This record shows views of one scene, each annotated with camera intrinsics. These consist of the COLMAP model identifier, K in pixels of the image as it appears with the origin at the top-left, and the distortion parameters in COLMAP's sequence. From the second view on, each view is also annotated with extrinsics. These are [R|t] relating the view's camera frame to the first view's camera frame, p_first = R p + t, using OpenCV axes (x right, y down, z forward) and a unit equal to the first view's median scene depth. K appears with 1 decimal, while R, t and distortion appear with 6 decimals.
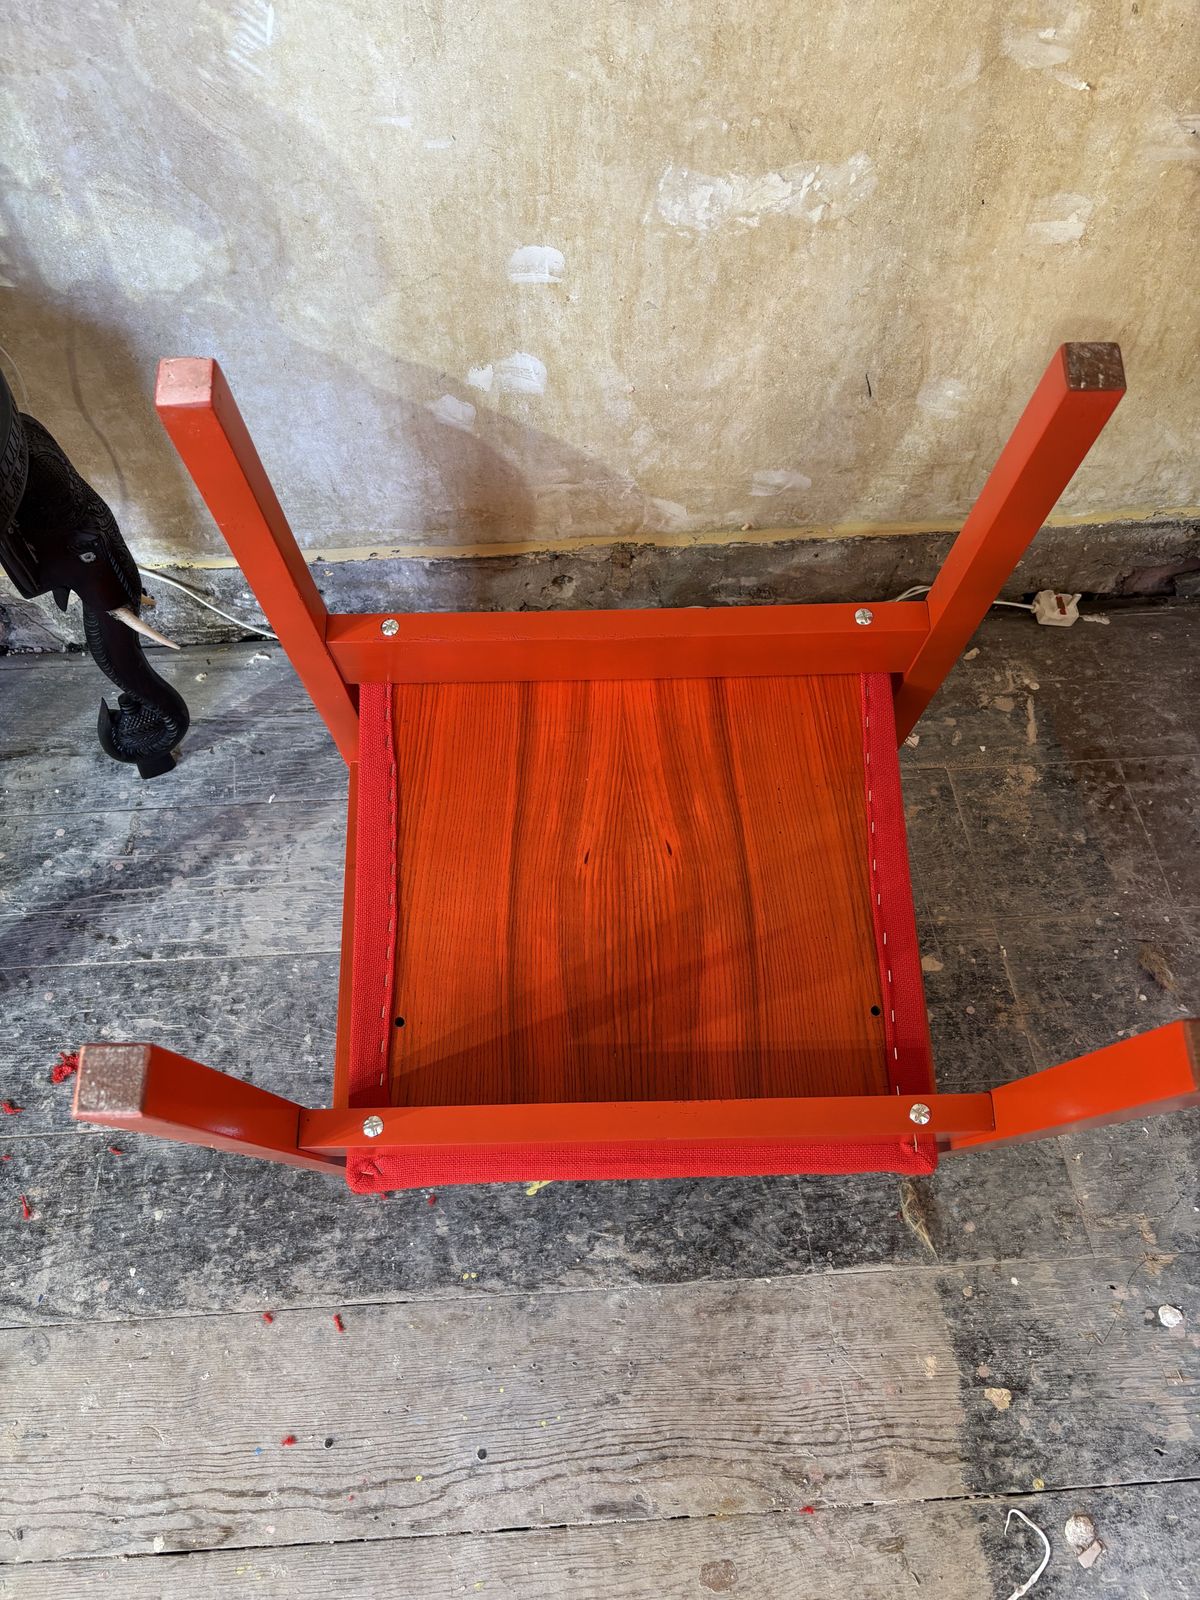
lens RADIAL K [[1208.5, 0, 596.9], [0, 1208.5, 808.6], [0, 0, 1]] dist [0.047756, -0.056030]
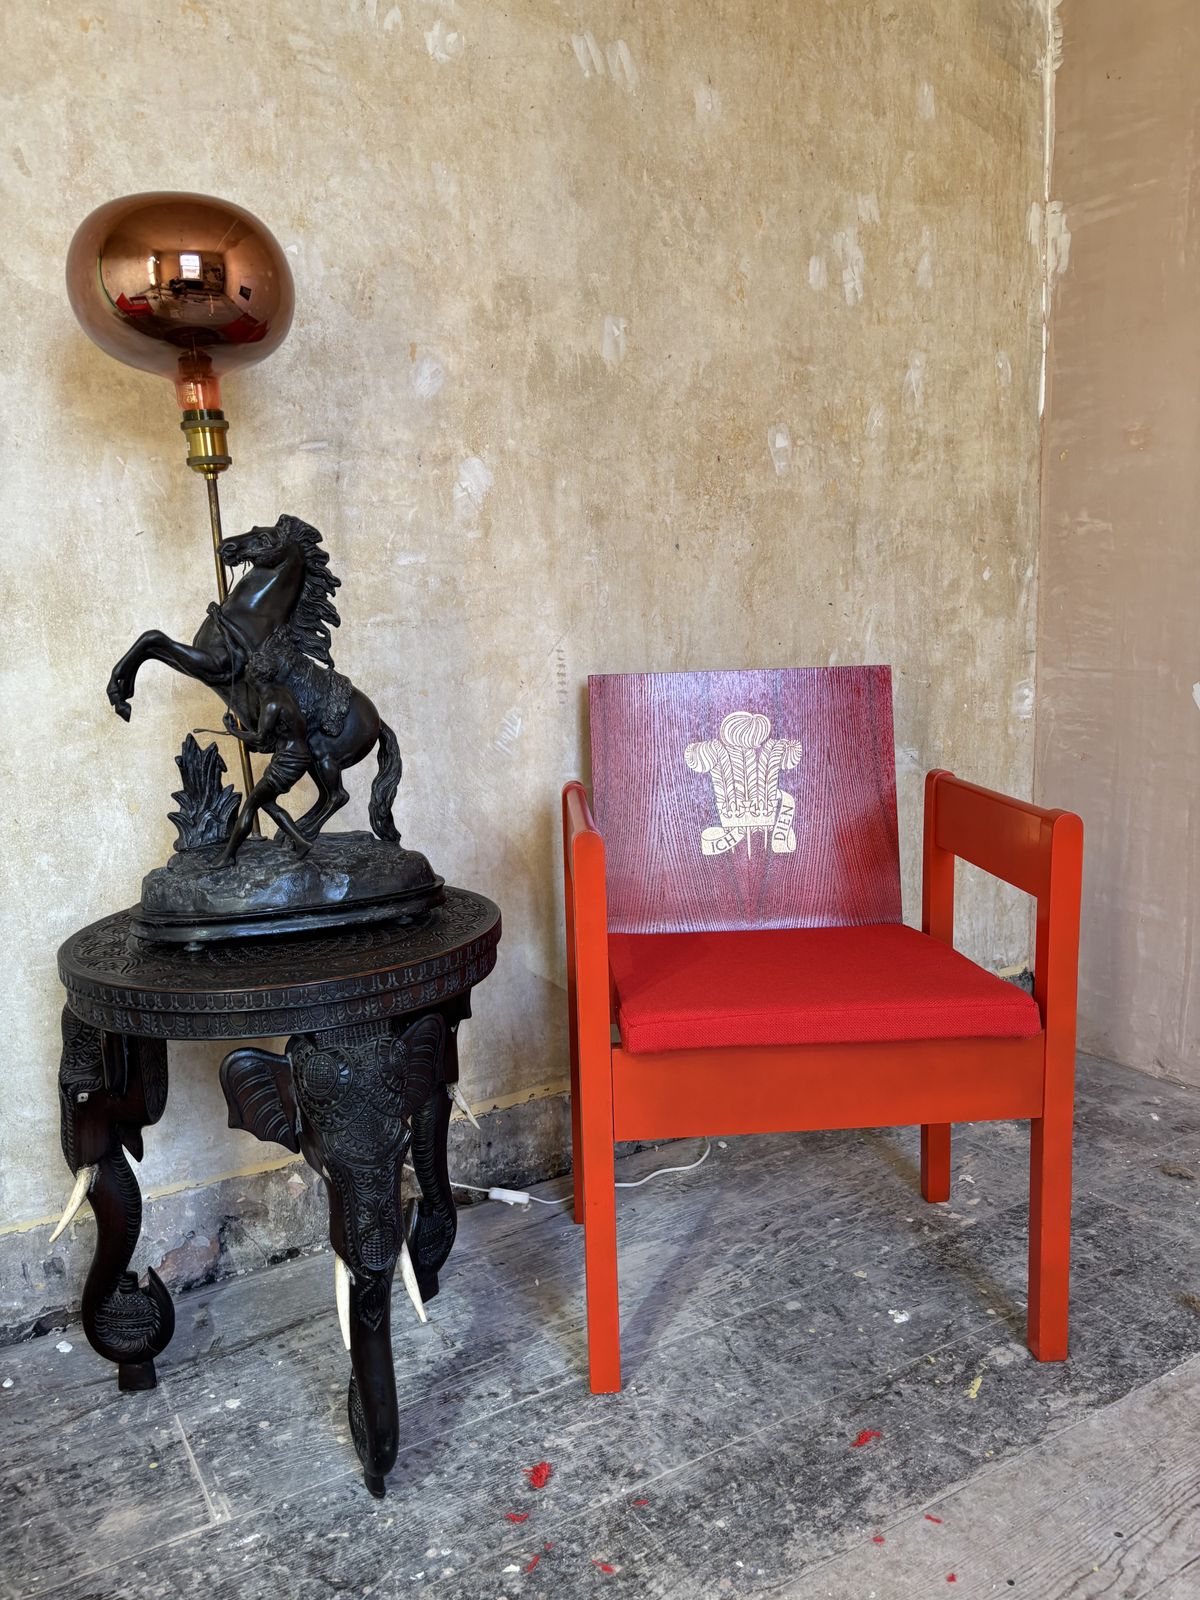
lens RADIAL K [[1208.5, 0, 598.8], [0, 1208.5, 809.3], [0, 0, 1]] dist [0.047756, -0.056030]
pose [[0.882935, -0.095293, 0.459722, -0.869985], [0.399182, 0.667811, -0.628238, 0.539828], [-0.247141, 0.738206, 0.627673, -0.063086]]
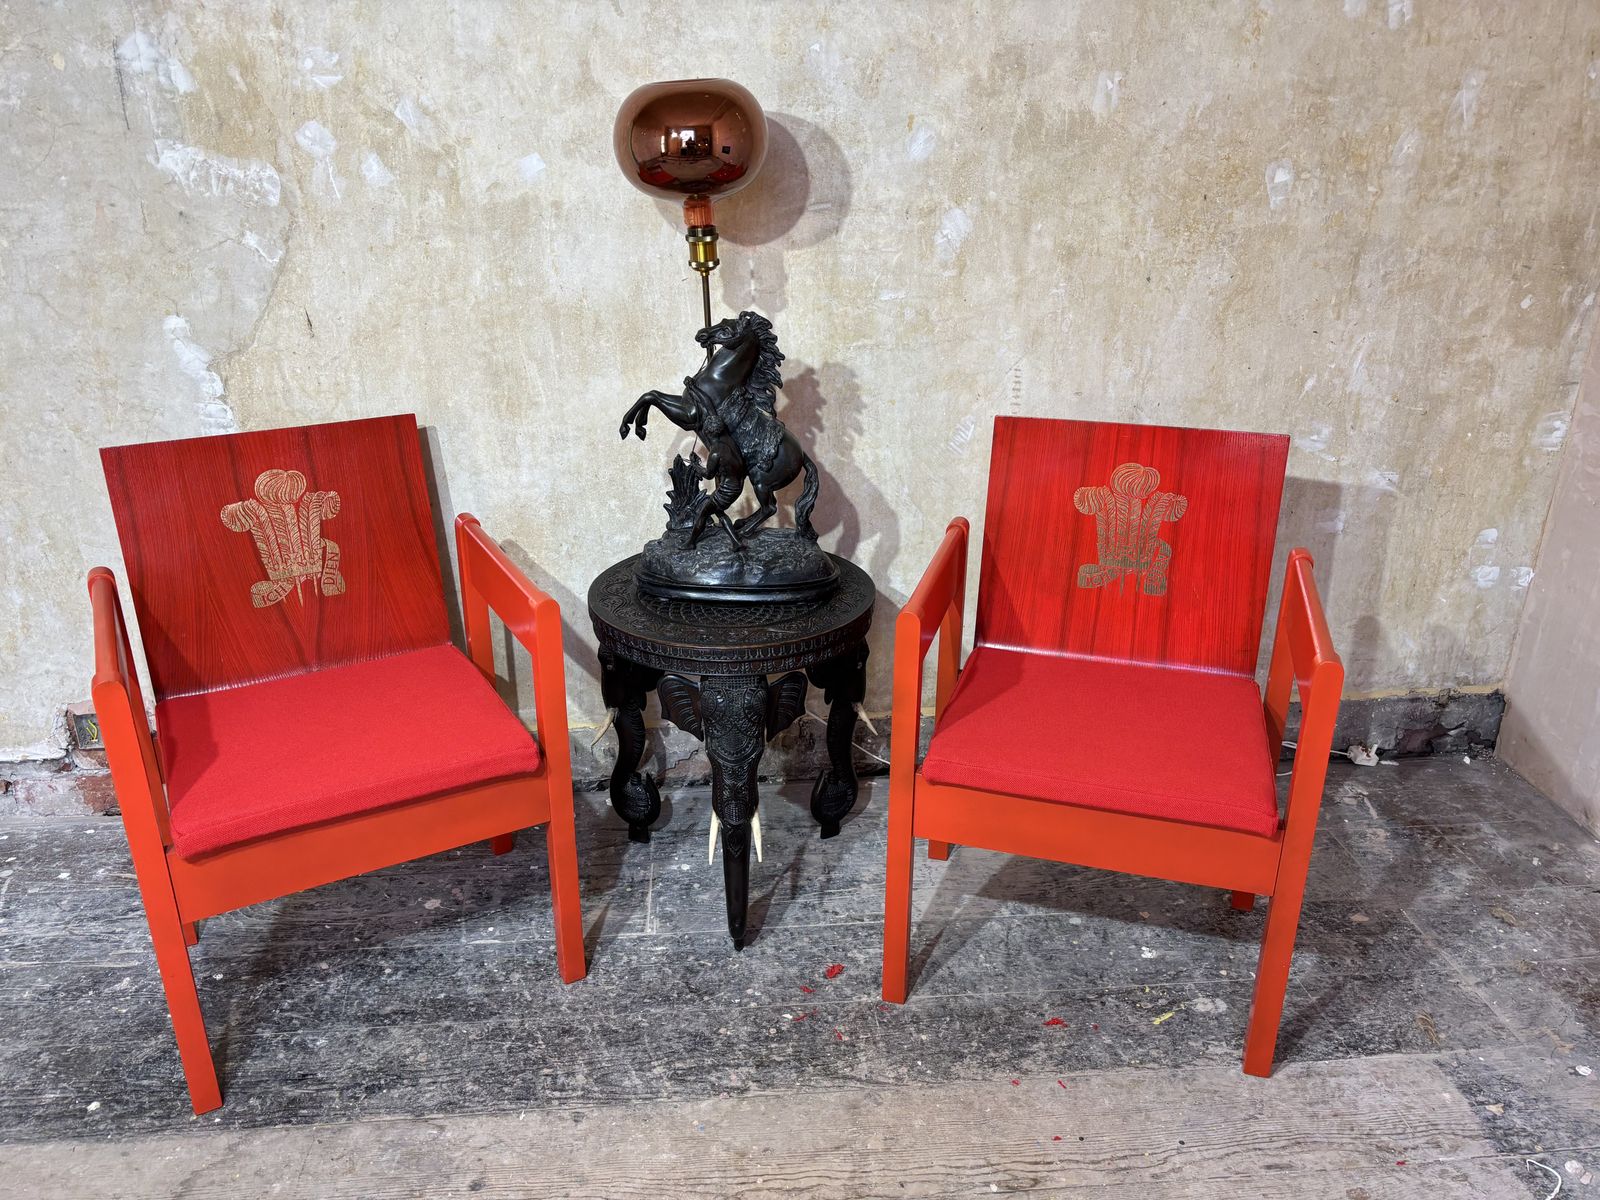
lens RADIAL K [[1208.5, 0, 796.4], [0, 1208.5, 608.5], [0, 0, 1]] dist [0.047756, -0.056030]
pose [[0.999553, -0.005812, 0.029314, -0.568307], [0.020461, 0.848038, -0.529541, 0.692719], [-0.021782, 0.529904, 0.847778, -0.607634]]
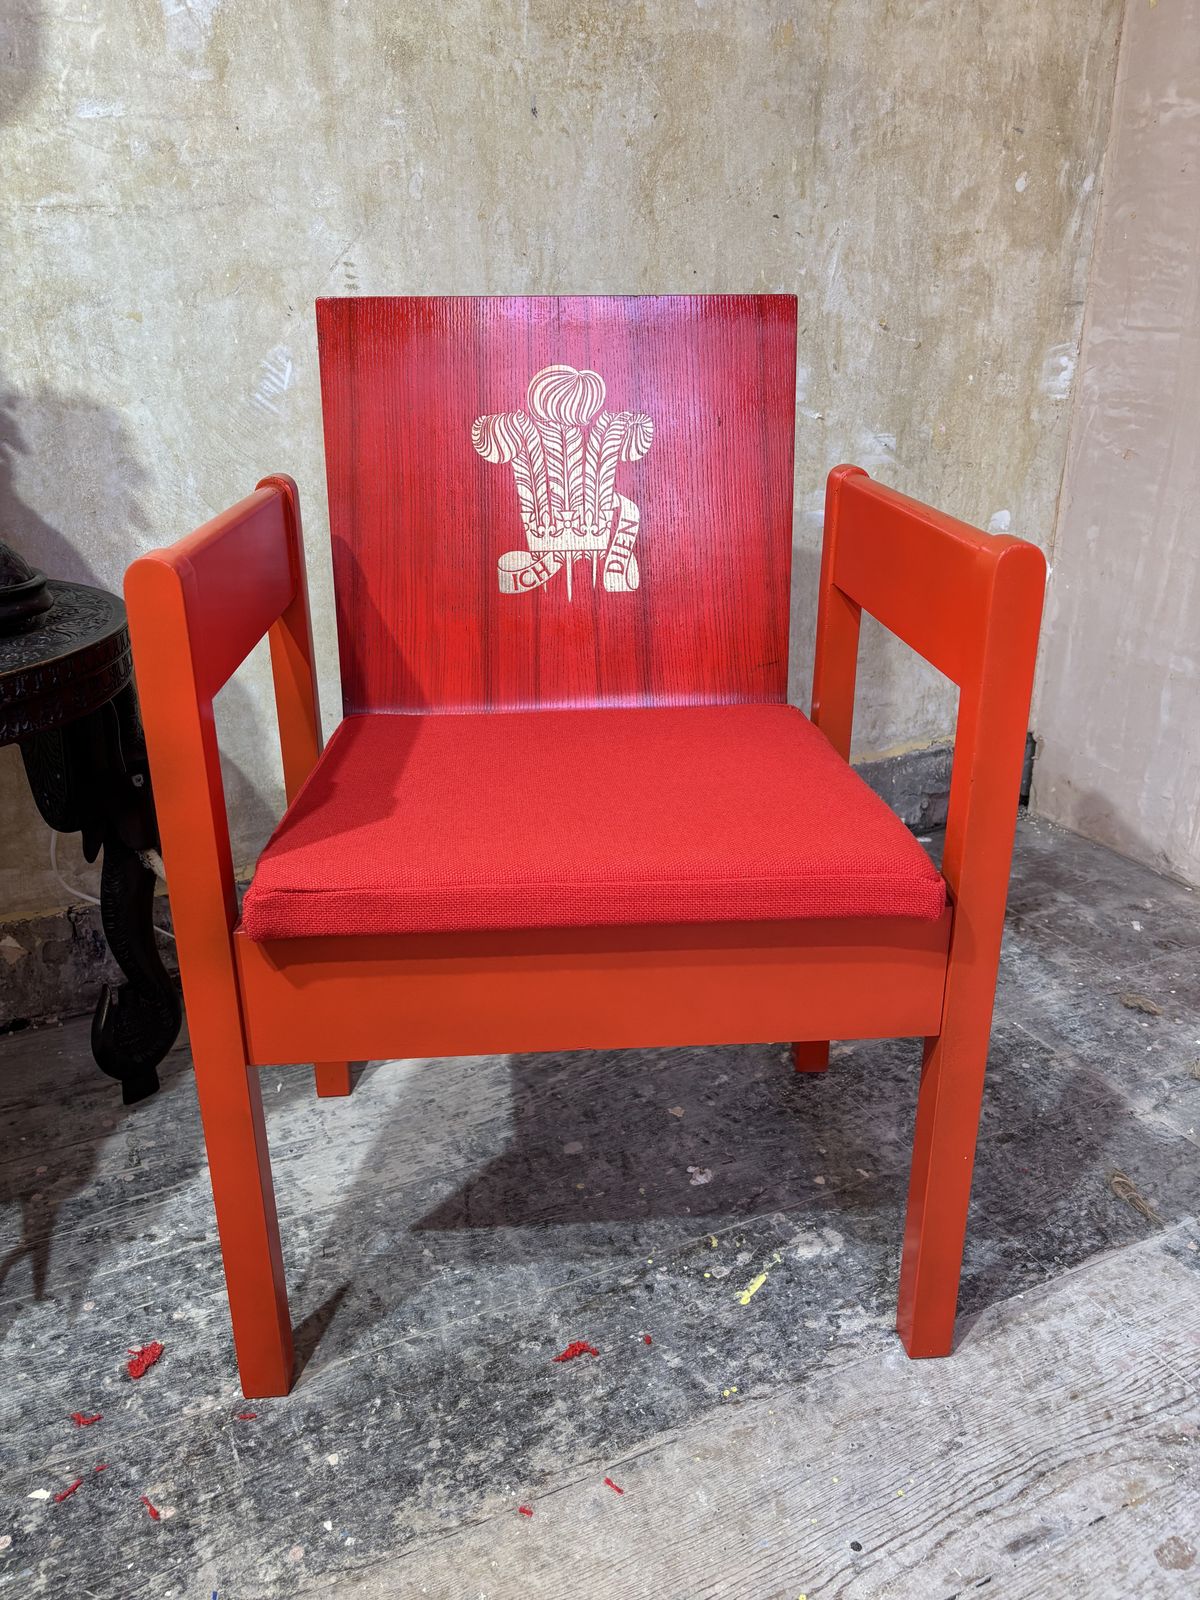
lens RADIAL K [[1208.5, 0, 596.1], [0, 1208.5, 804.1], [0, 0, 1]] dist [0.047756, -0.056030]
pose [[0.928647, -0.142382, 0.342552, -0.413357], [0.306083, 0.815803, -0.490692, 0.428187], [-0.209589, 0.560529, 0.801173, 0.111277]]
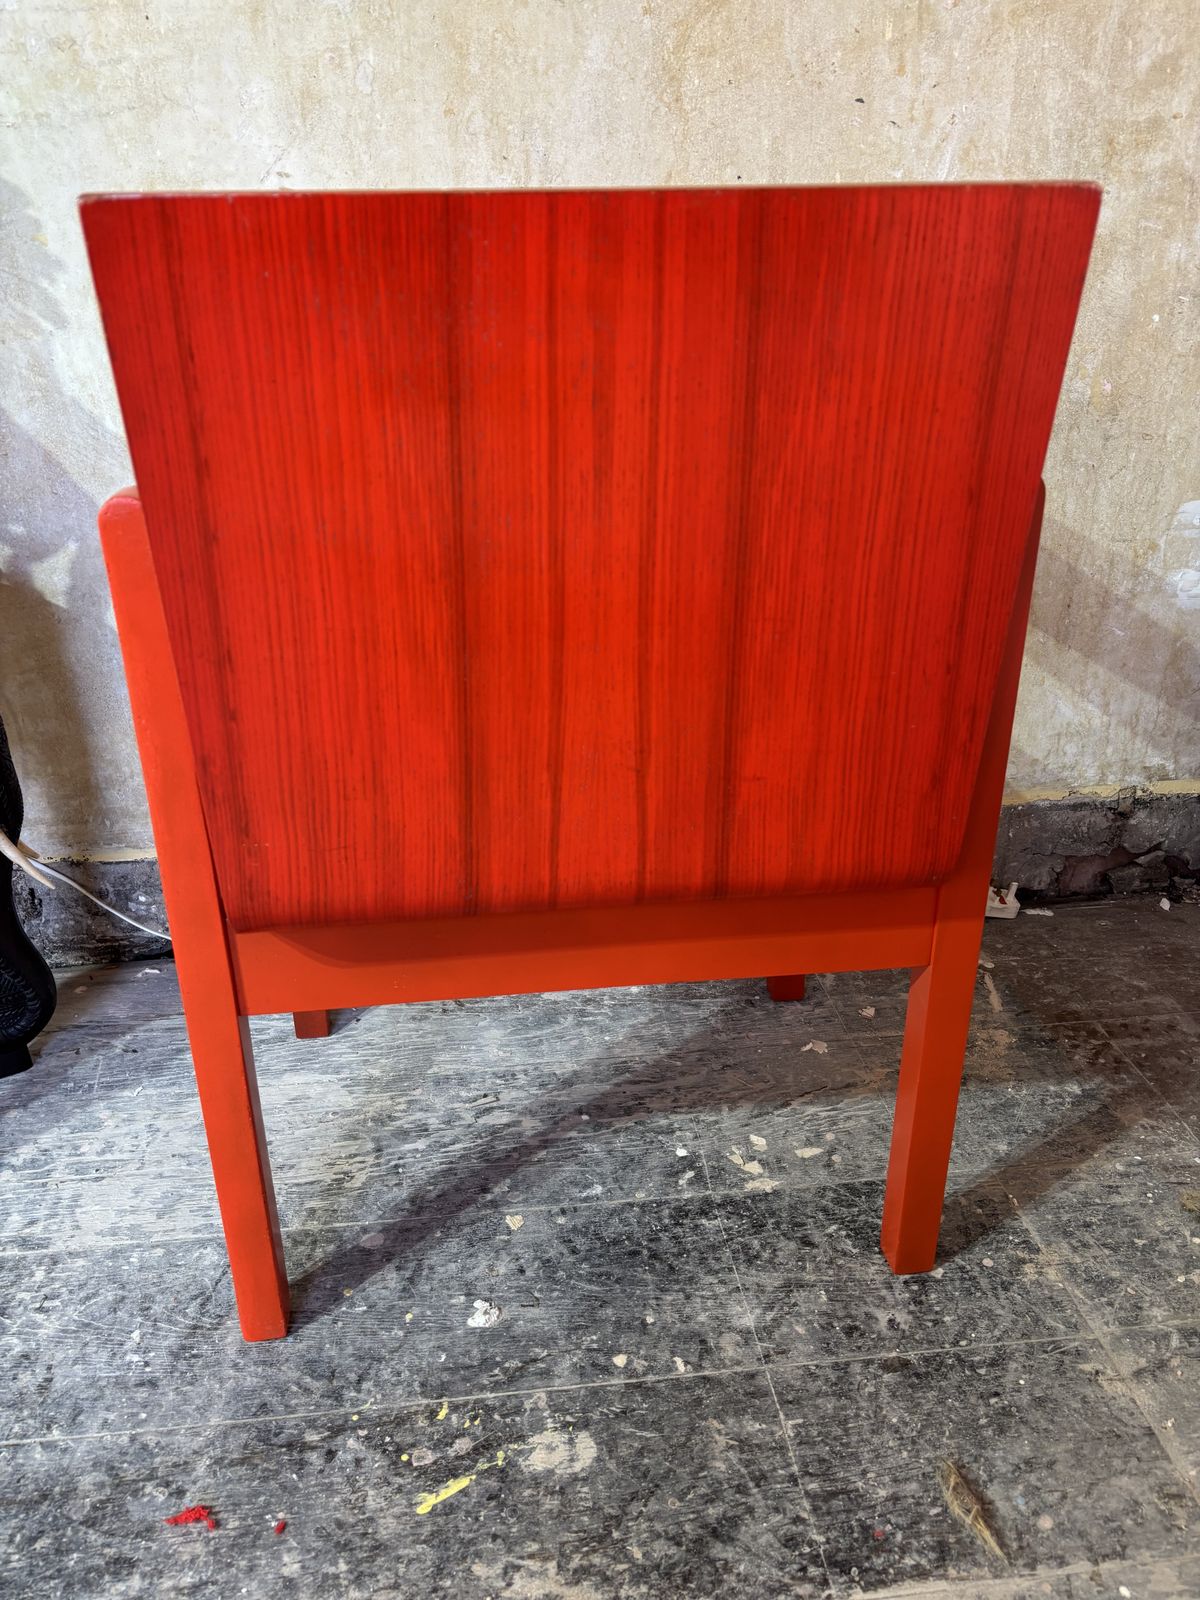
lens RADIAL K [[1208.5, 0, 587.7], [0, 1208.5, 812.5], [0, 0, 1]] dist [0.047756, -0.056030]
pose [[0.998707, -0.028902, 0.041823, 0.023345], [0.045760, 0.869465, -0.491870, 0.321476], [-0.022147, 0.493148, 0.869663, 0.186501]]
